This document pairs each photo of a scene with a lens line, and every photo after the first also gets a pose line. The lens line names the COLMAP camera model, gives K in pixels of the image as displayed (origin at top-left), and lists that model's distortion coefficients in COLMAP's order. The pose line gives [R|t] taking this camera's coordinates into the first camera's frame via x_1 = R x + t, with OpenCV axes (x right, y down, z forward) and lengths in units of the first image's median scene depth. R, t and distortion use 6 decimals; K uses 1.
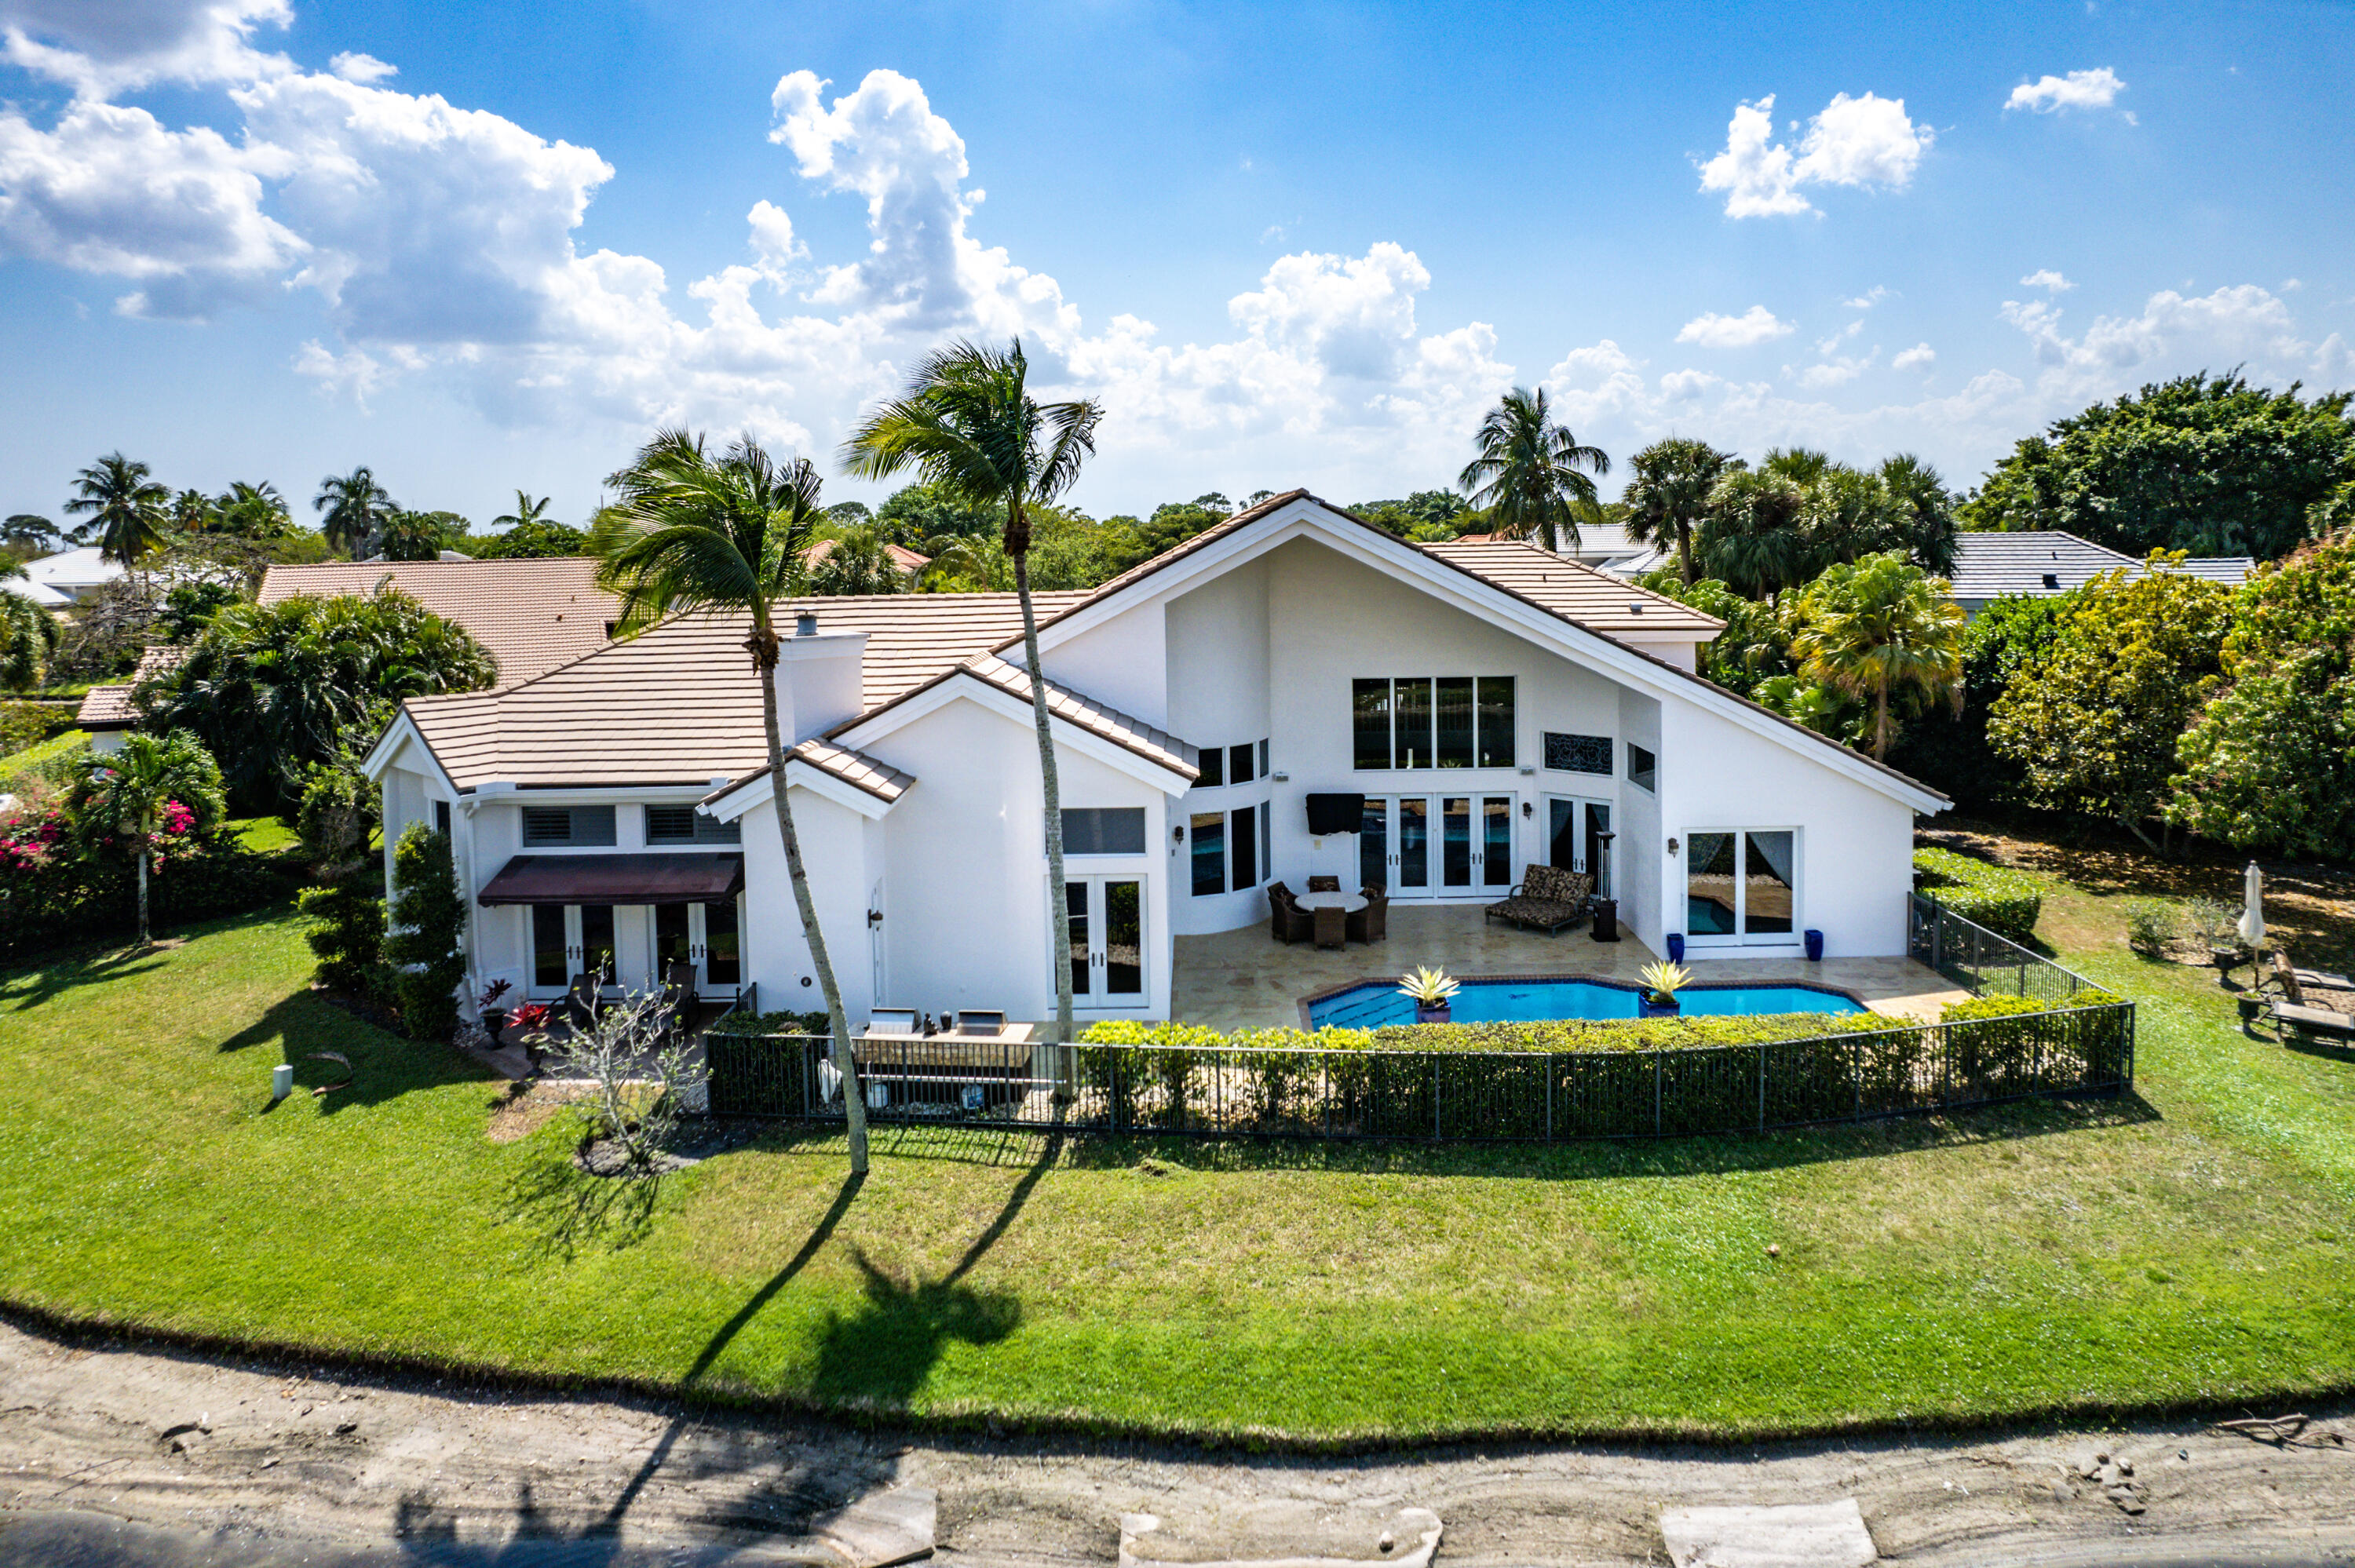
lens RADIAL K [[1560.7, 0, 1163.9], [0, 1560.7, 715.5], [0, 0, 1]] dist [-0.064197, 0.051064]
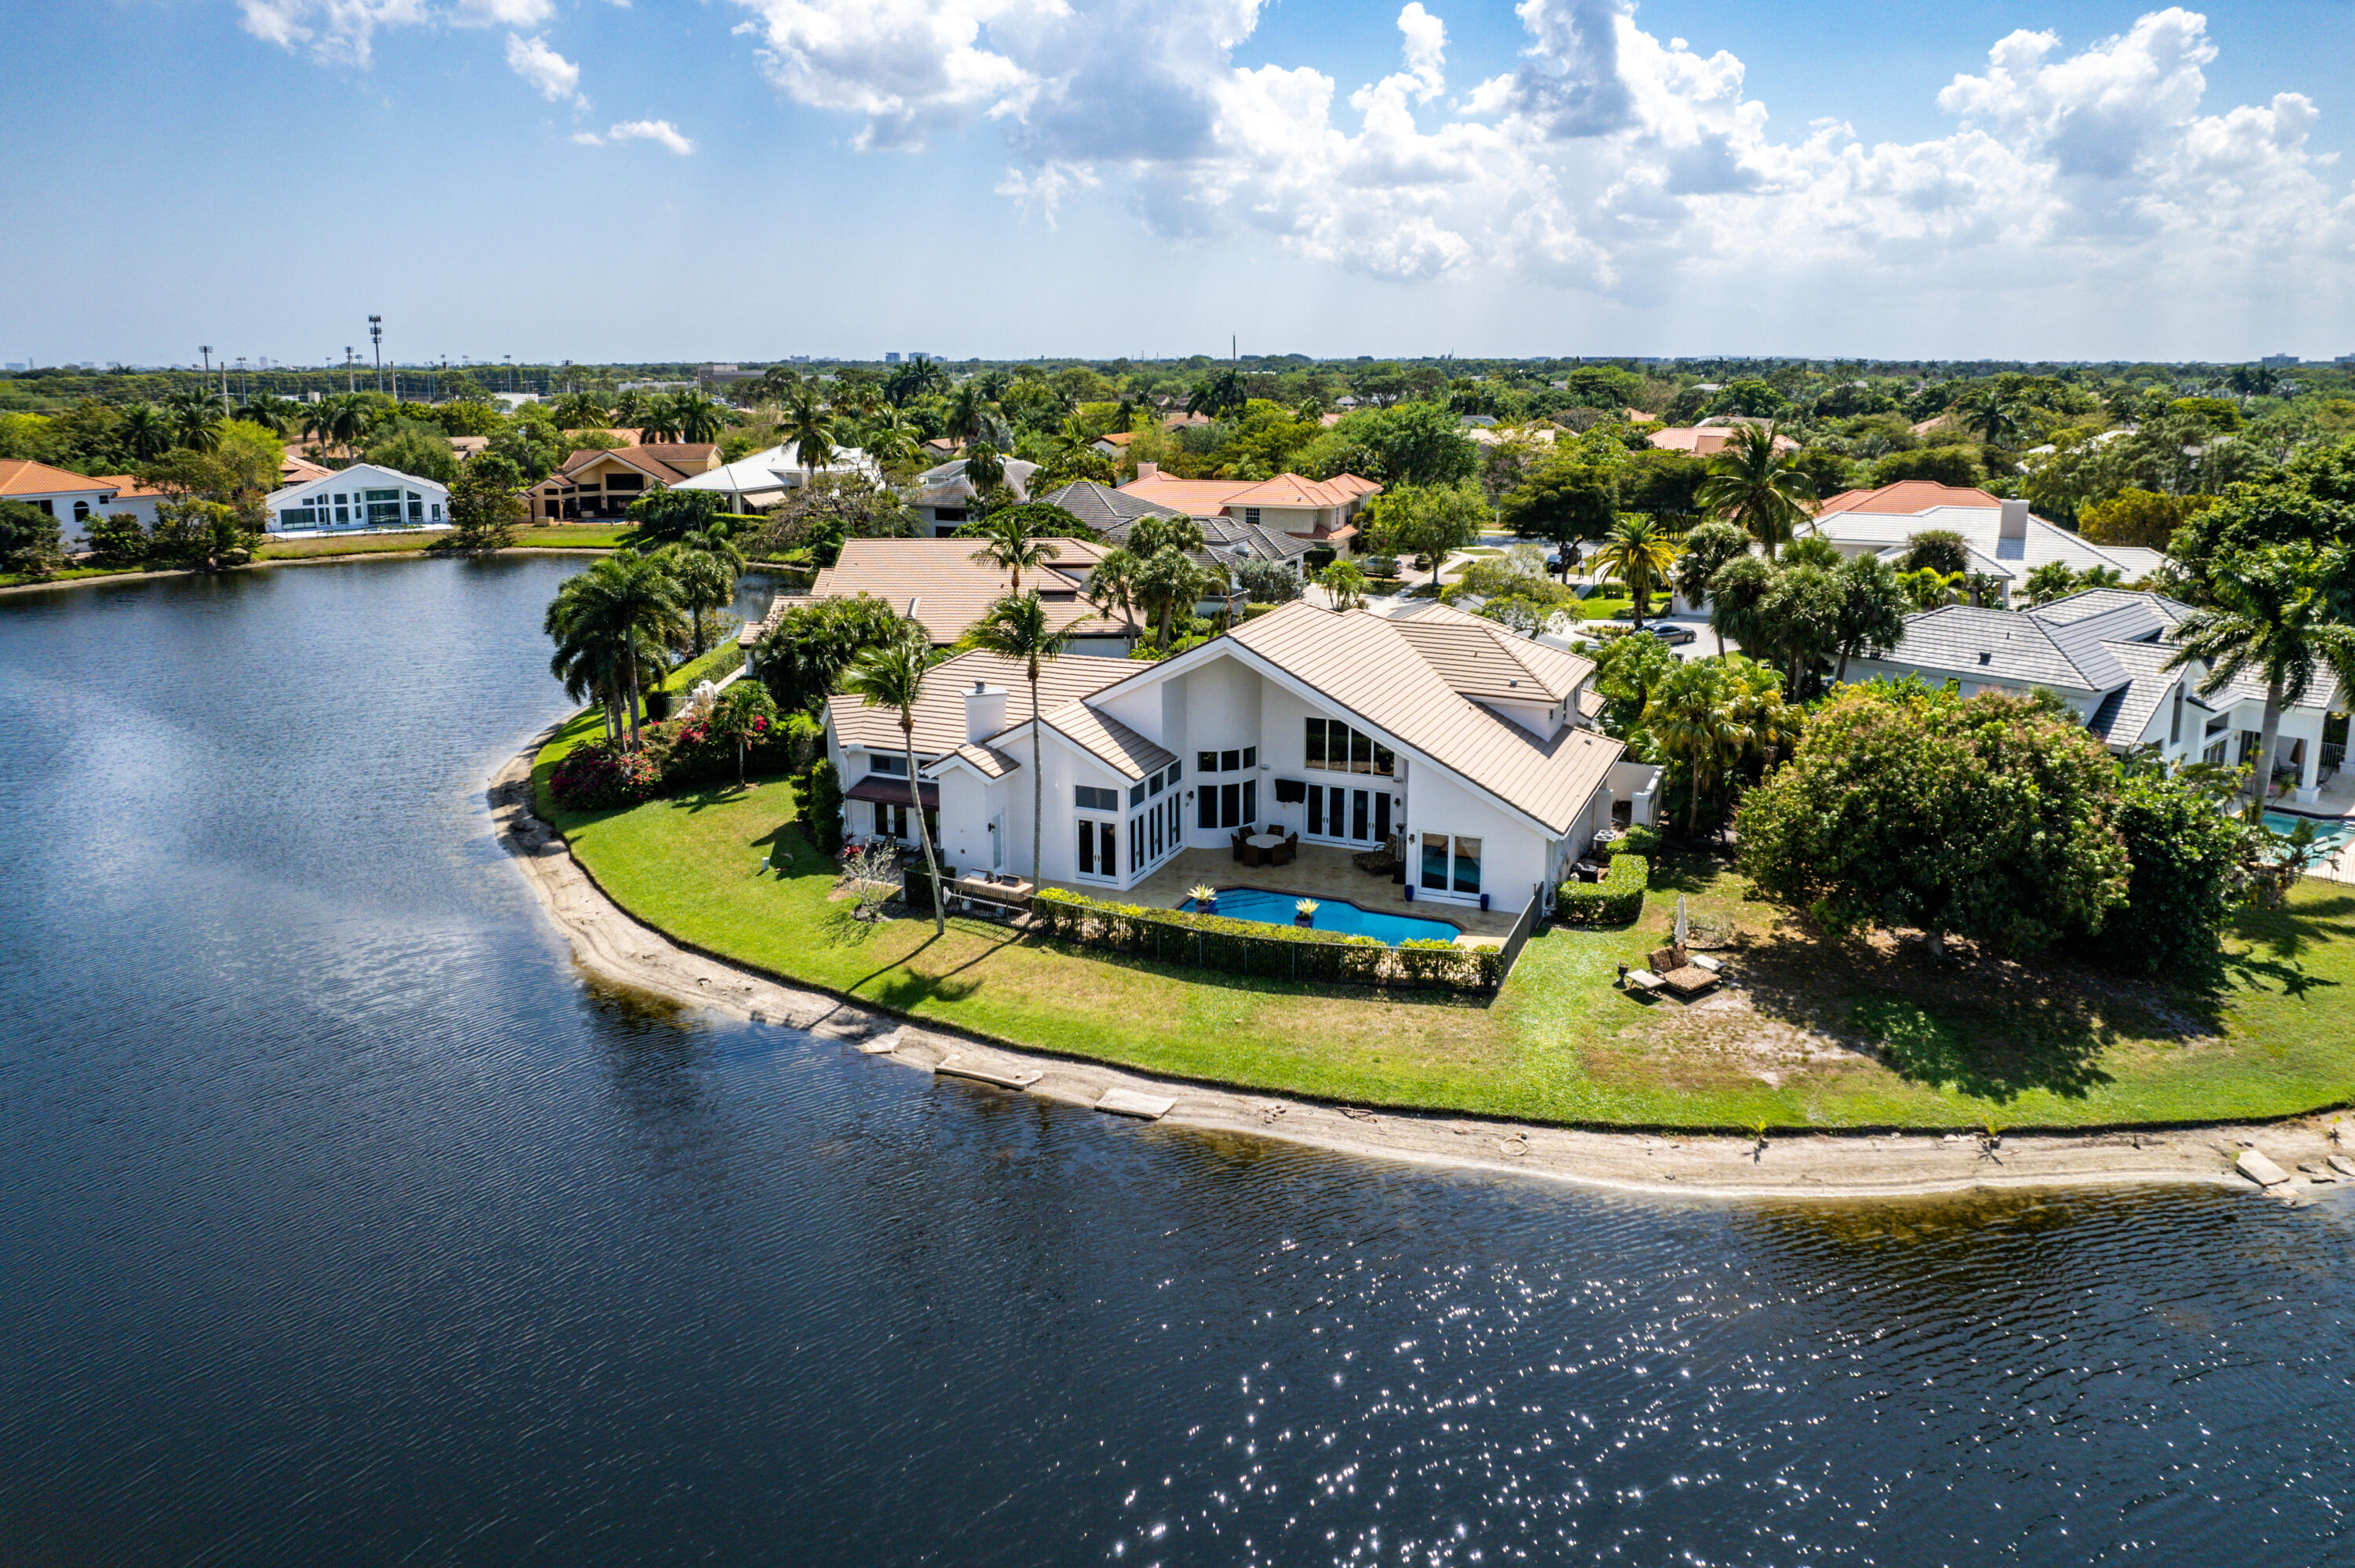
lens RADIAL K [[1570.4, 0, 1174.3], [0, 1570.4, 722.3], [0, 0, 1]] dist [-0.046793, 0.038847]
pose [[0.919727, 0.105060, -0.378240, 0.862137], [-0.058665, 0.989487, 0.132190, -0.321552], [0.388151, -0.099389, 0.916221, -0.917820]]
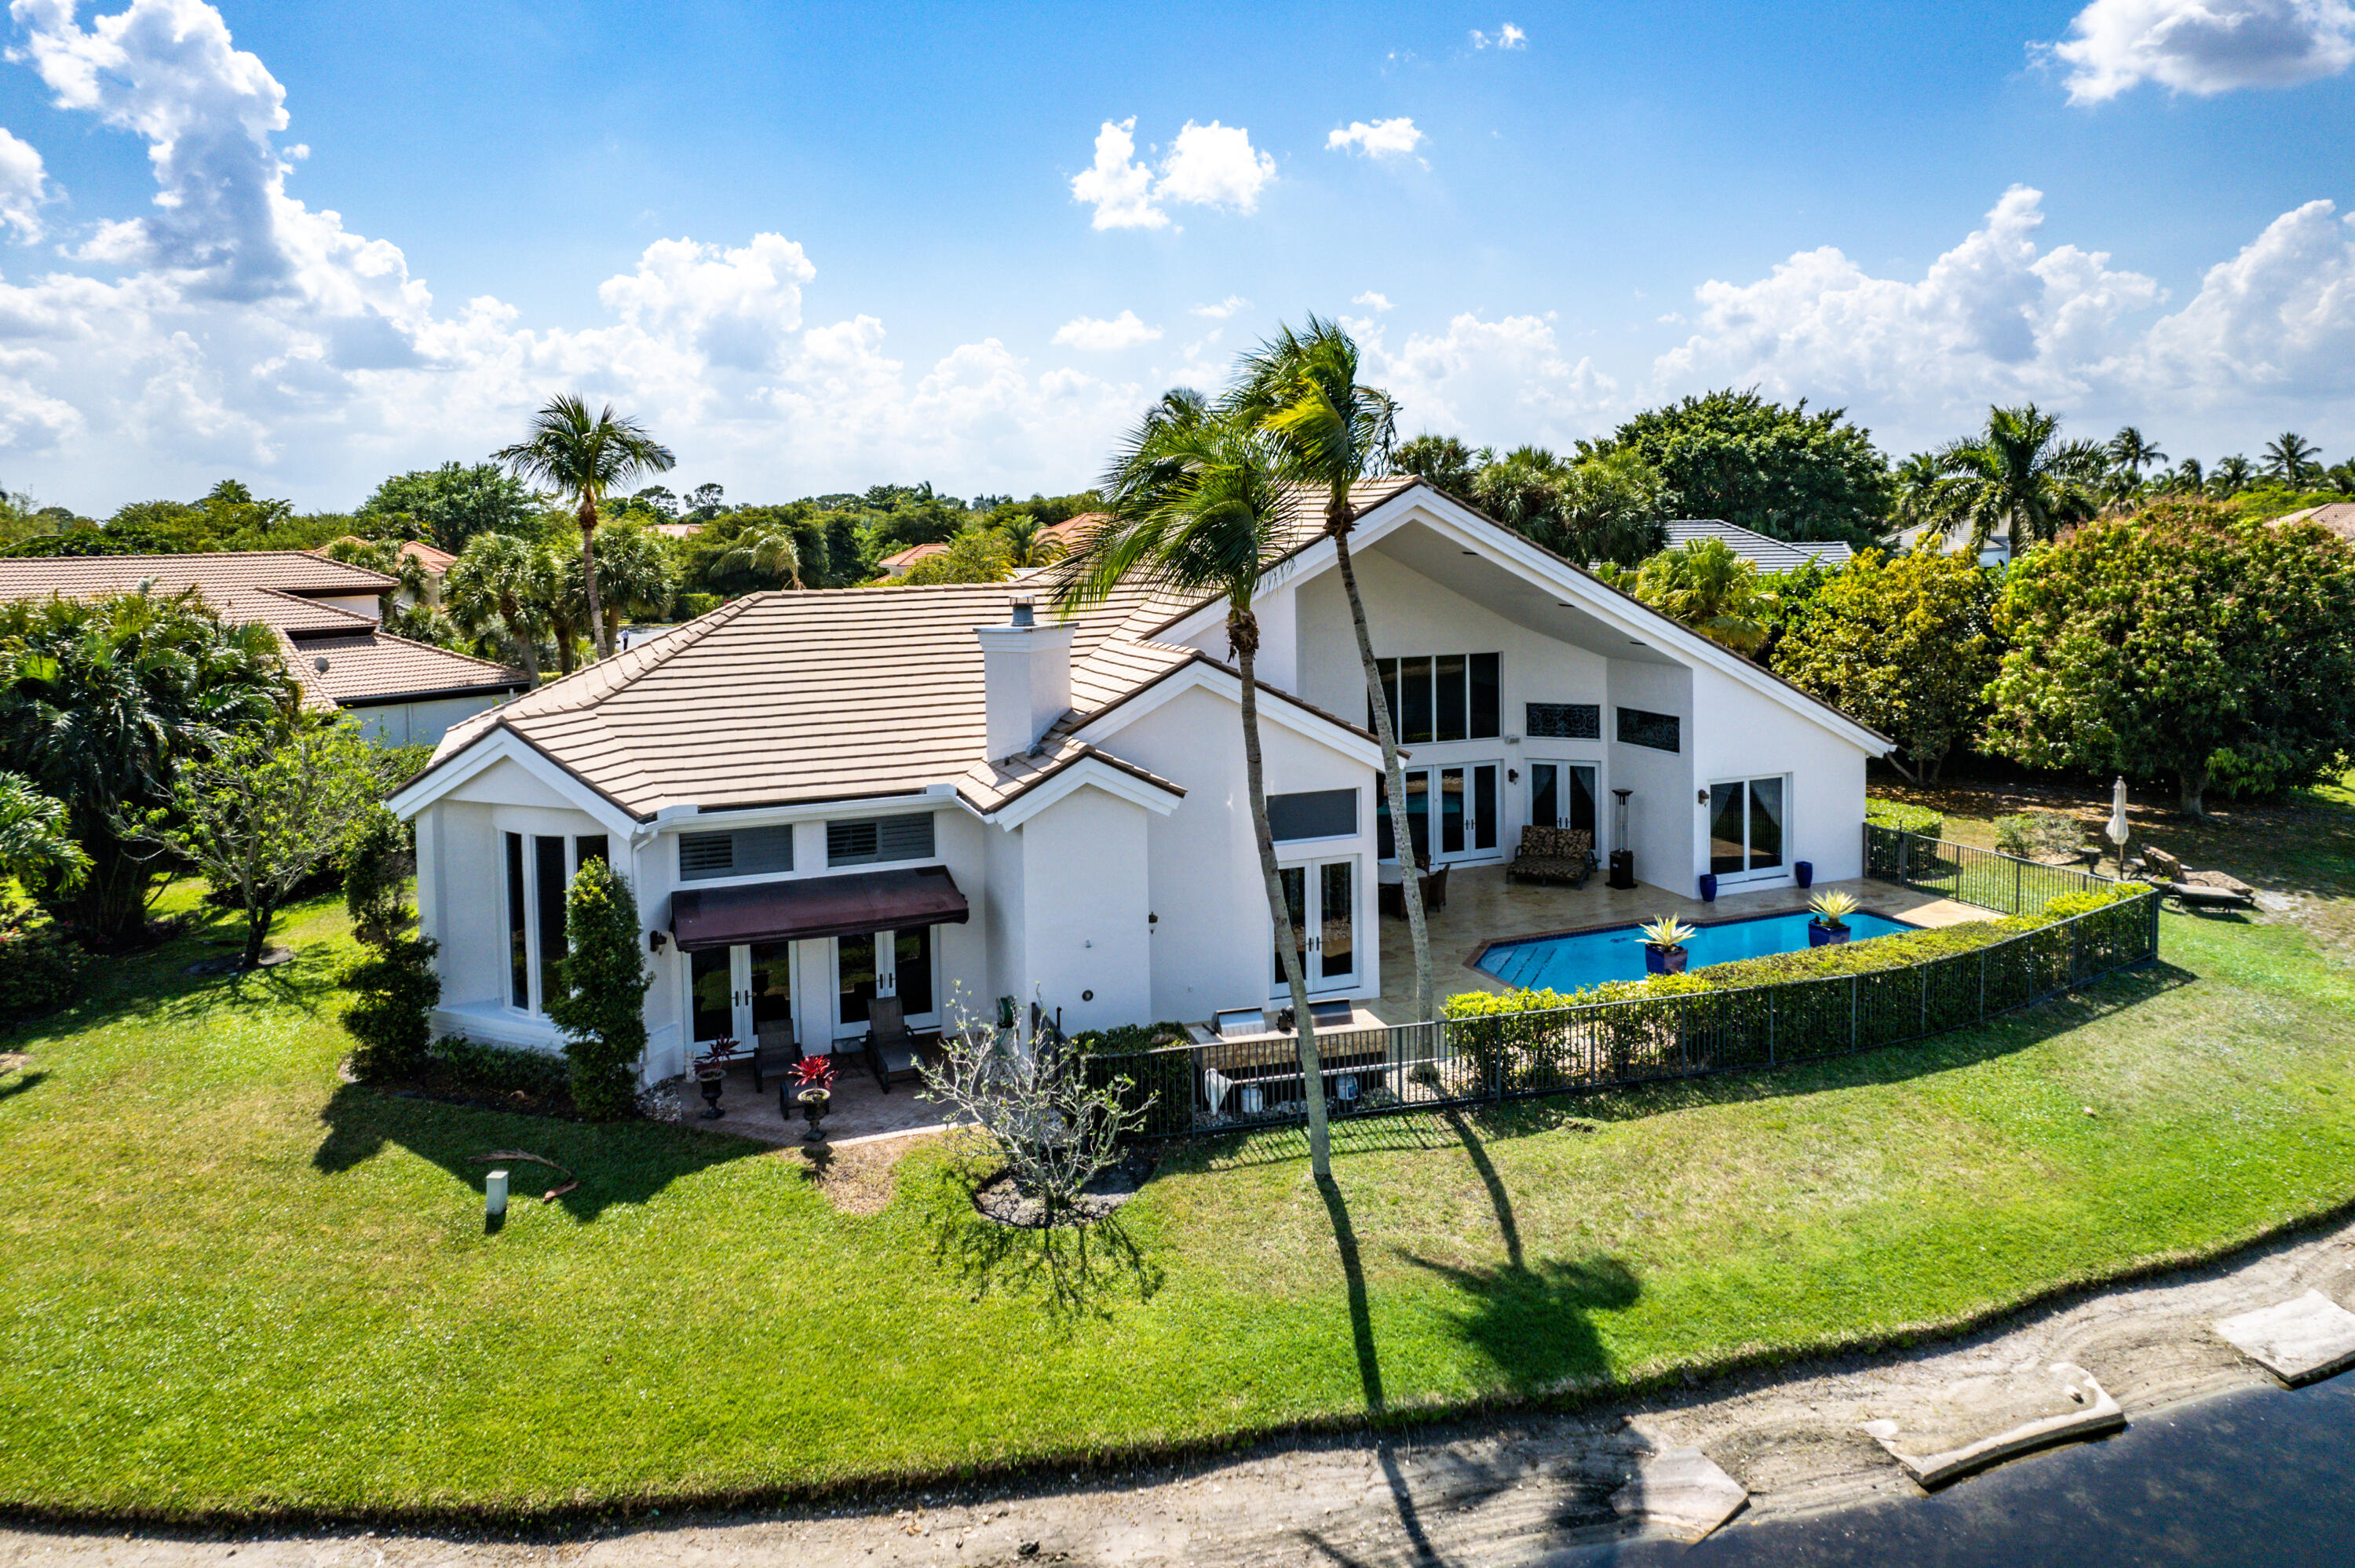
lens RADIAL K [[1570.4, 0, 1174.3], [0, 1570.4, 722.3], [0, 0, 1]] dist [-0.046793, 0.038847]
pose [[0.926307, -0.046488, 0.373892, -0.503327], [0.044899, 0.998907, 0.012964, -0.001303], [-0.374086, 0.004779, 0.927382, 0.108007]]
